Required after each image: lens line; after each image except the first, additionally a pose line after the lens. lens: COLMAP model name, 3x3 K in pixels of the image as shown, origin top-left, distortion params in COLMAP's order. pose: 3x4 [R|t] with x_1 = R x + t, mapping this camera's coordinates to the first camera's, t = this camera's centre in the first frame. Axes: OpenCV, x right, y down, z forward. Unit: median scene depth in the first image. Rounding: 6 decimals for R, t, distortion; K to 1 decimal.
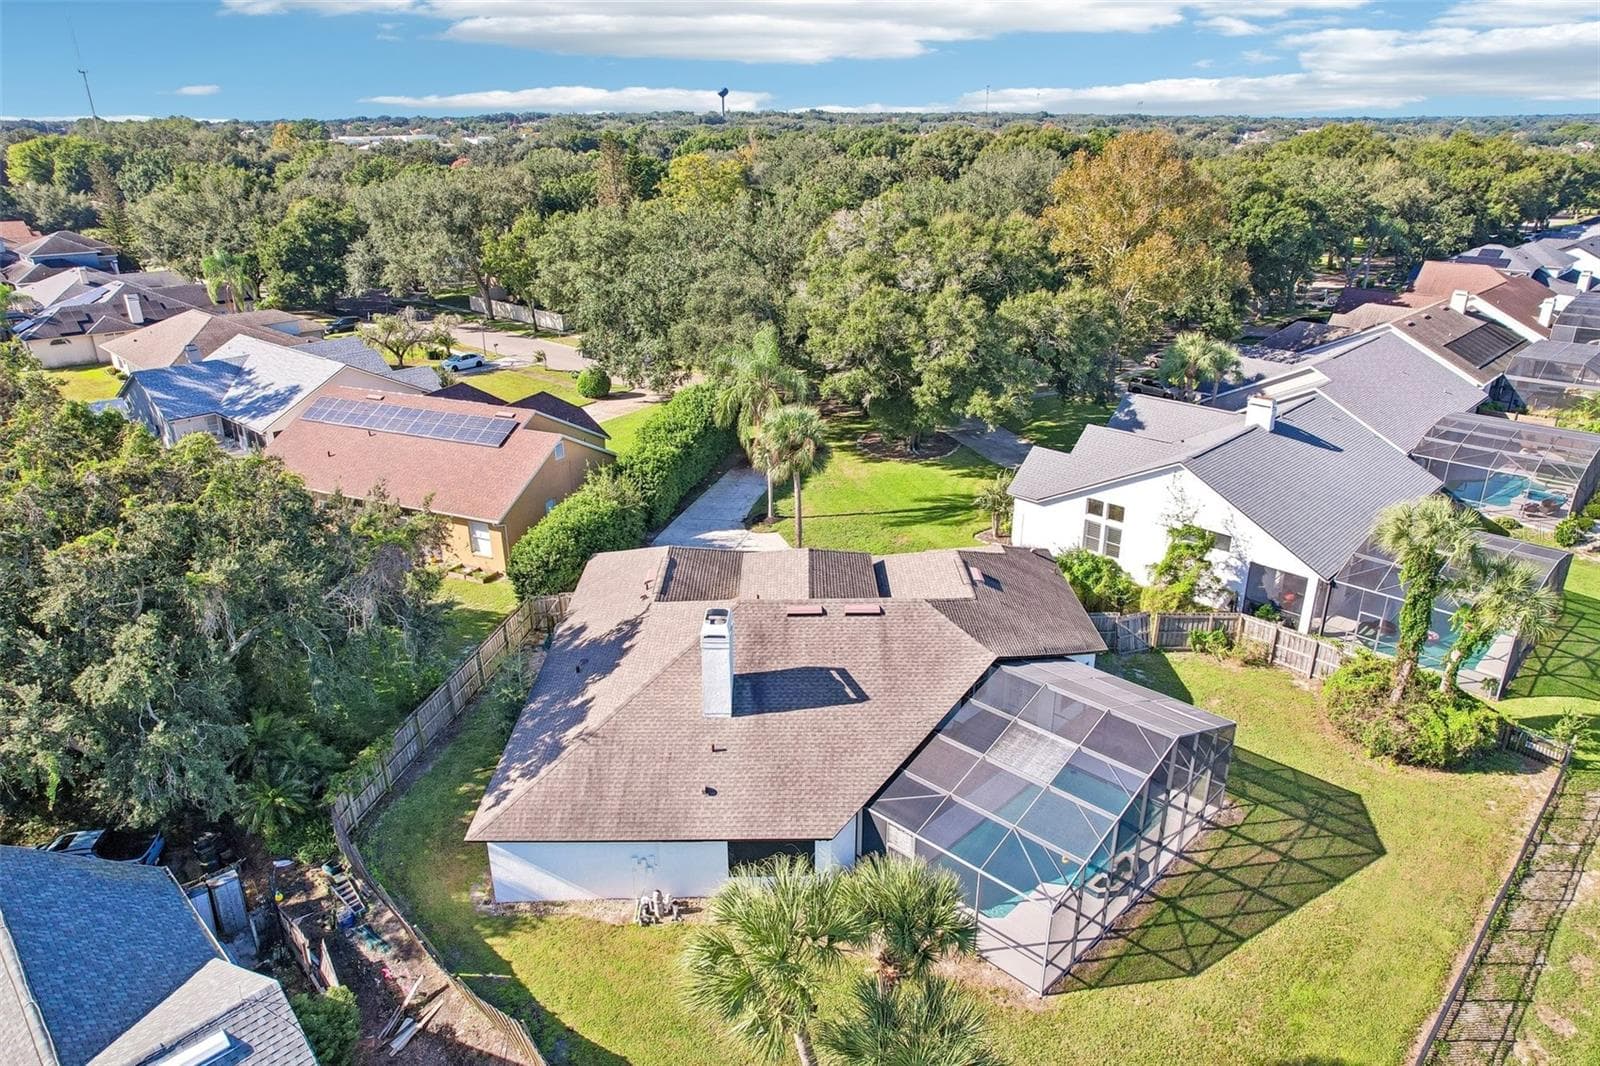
lens RADIAL K [[1052.6, 0, 814.3], [0, 1052.6, 529.2], [0, 0, 1]] dist [-0.091076, 0.089426]
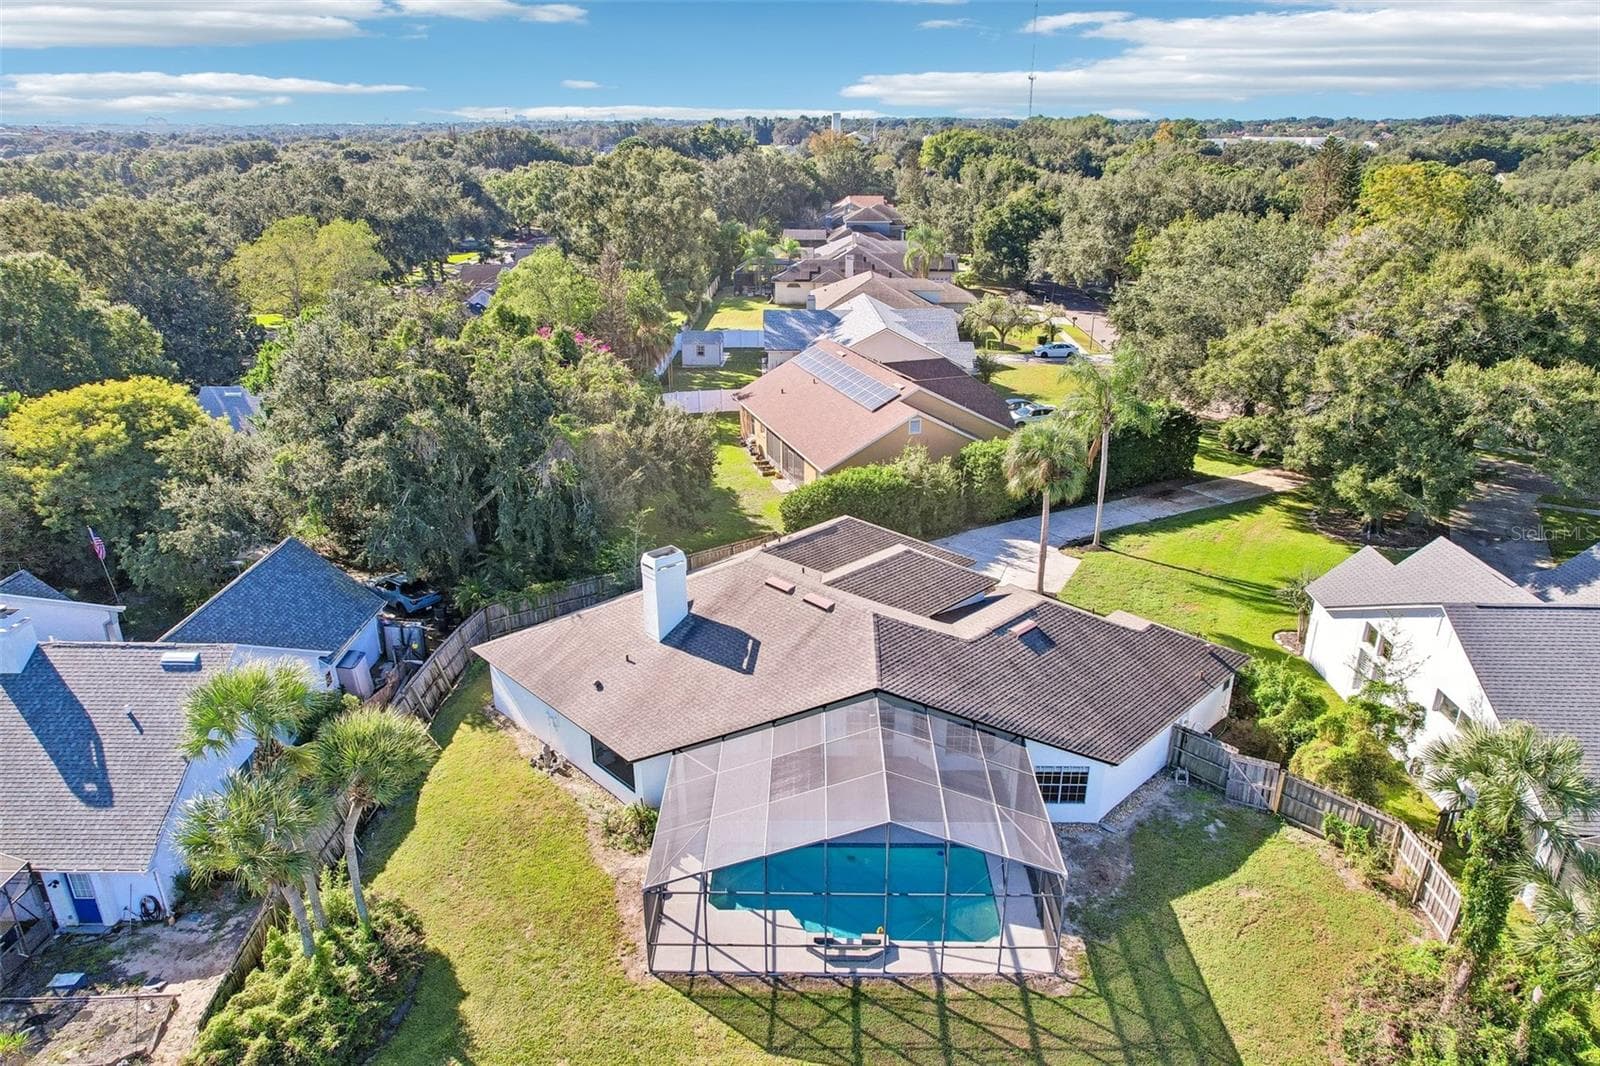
lens RADIAL K [[1052.6, 0, 814.3], [0, 1052.6, 529.2], [0, 0, 1]] dist [-0.091076, 0.089426]
pose [[0.686353, 0.269671, -0.675424, 0.424001], [-0.270019, 0.956820, 0.107633, -0.059125], [0.675285, 0.108503, 0.729532, 0.144178]]
